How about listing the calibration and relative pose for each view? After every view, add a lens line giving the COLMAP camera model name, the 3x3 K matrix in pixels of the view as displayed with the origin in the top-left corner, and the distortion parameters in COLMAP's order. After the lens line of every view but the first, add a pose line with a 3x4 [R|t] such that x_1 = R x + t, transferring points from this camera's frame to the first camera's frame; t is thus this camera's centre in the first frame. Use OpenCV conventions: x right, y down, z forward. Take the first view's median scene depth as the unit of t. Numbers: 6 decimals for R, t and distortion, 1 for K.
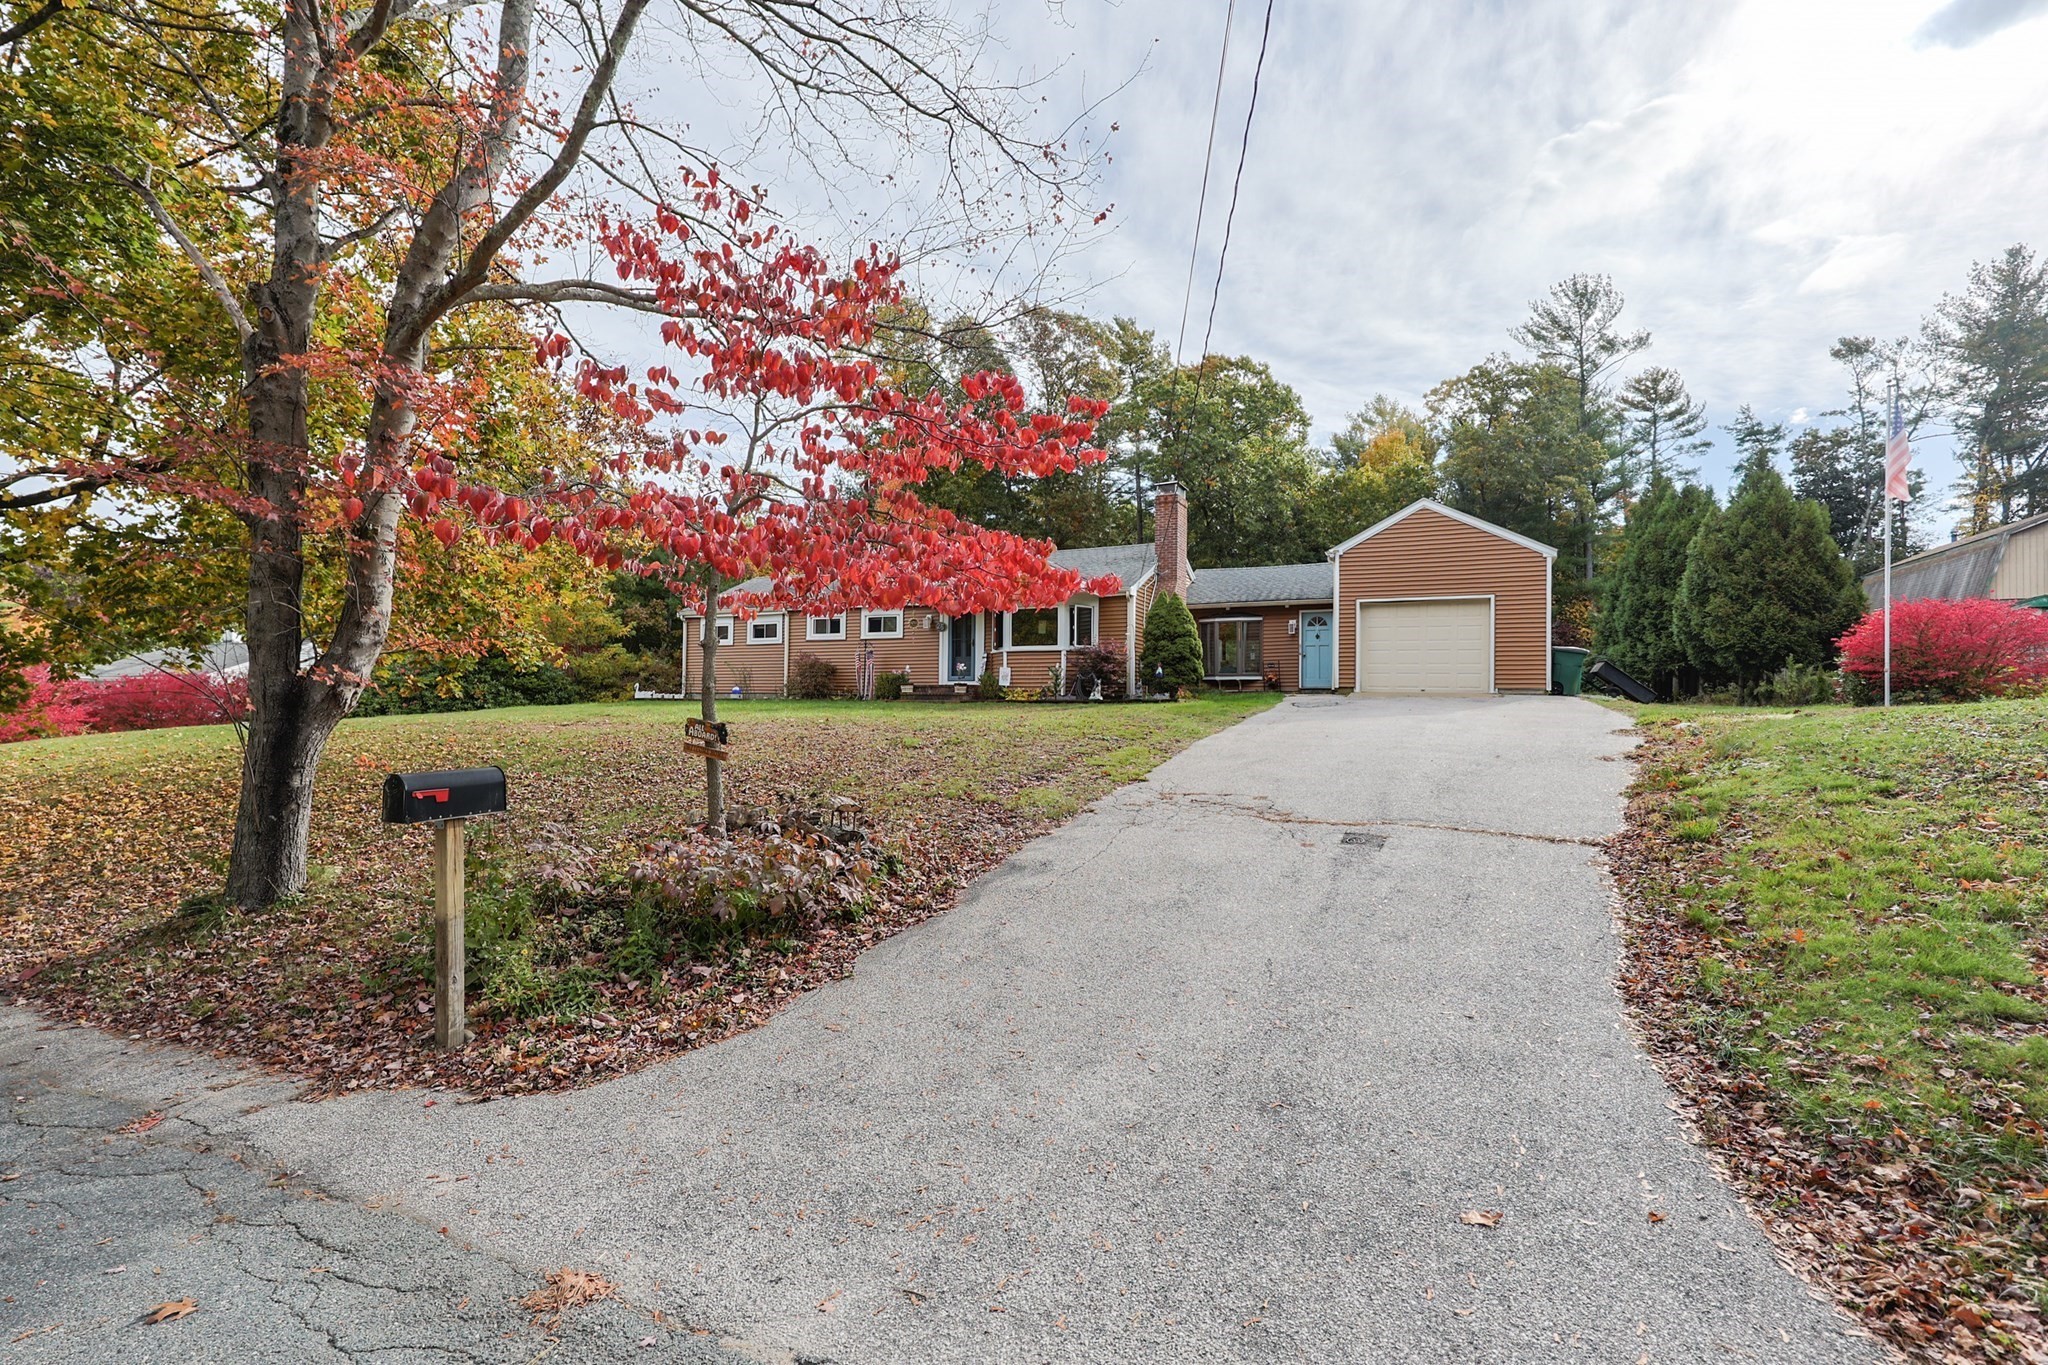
lens RADIAL K [[872.6, 0, 1018.8], [0, 872.6, 679.5], [0, 0, 1]] dist [-0.001849, 0.000141]
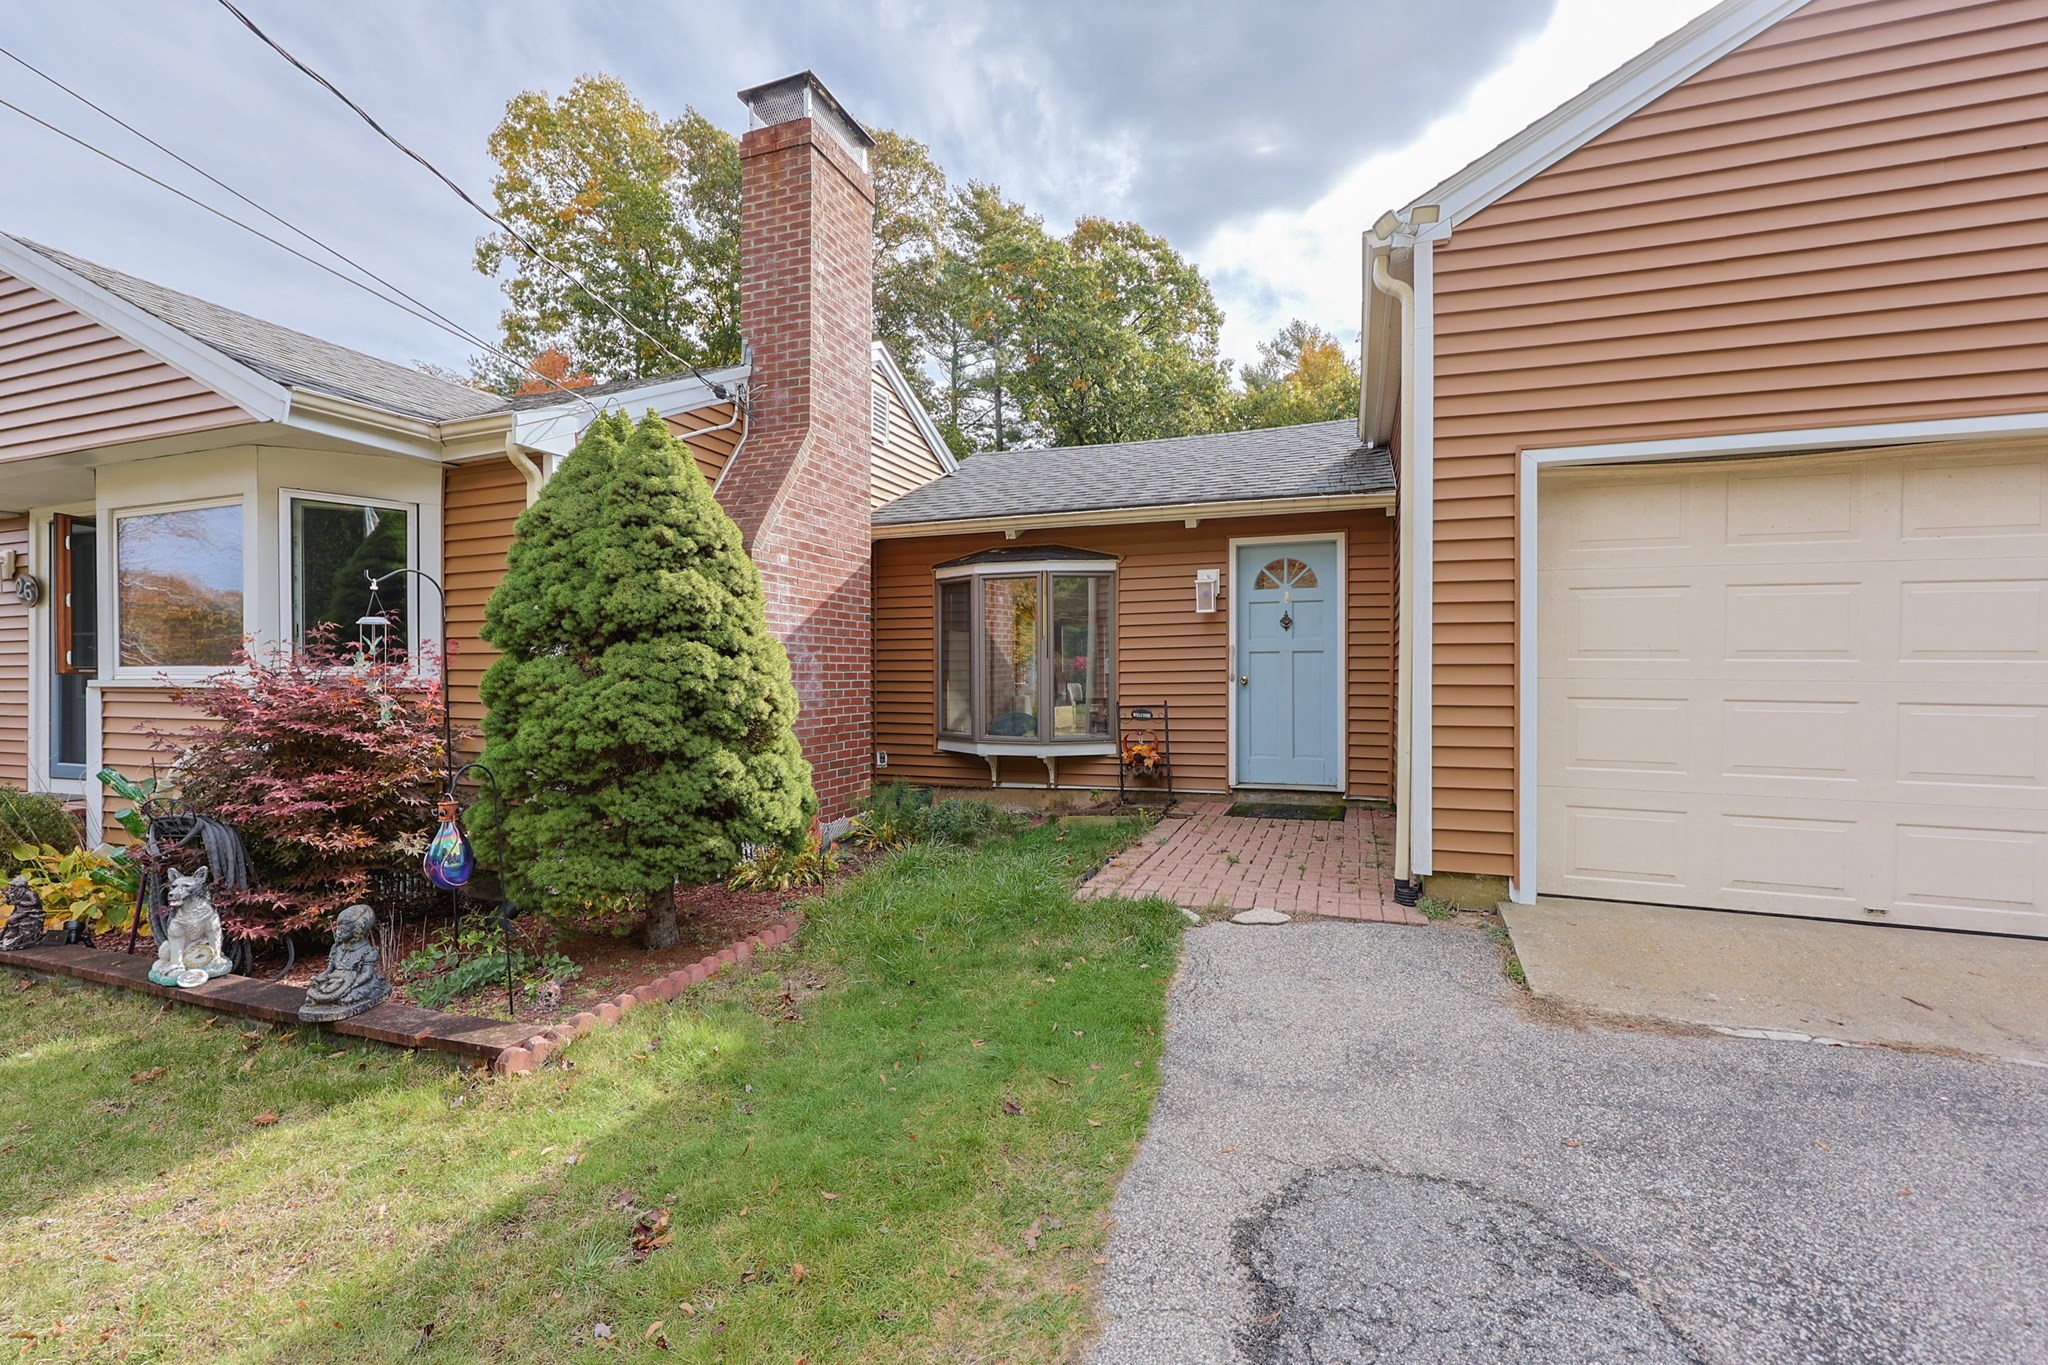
lens RADIAL K [[872.6, 0, 1027.4], [0, 872.6, 678.6], [0, 0, 1]] dist [-0.001849, 0.000141]
pose [[0.993572, -0.009912, 0.112768, 0.086752], [0.006244, 0.999441, 0.032837, -0.016112], [-0.113030, -0.031922, 0.993079, 0.282595]]
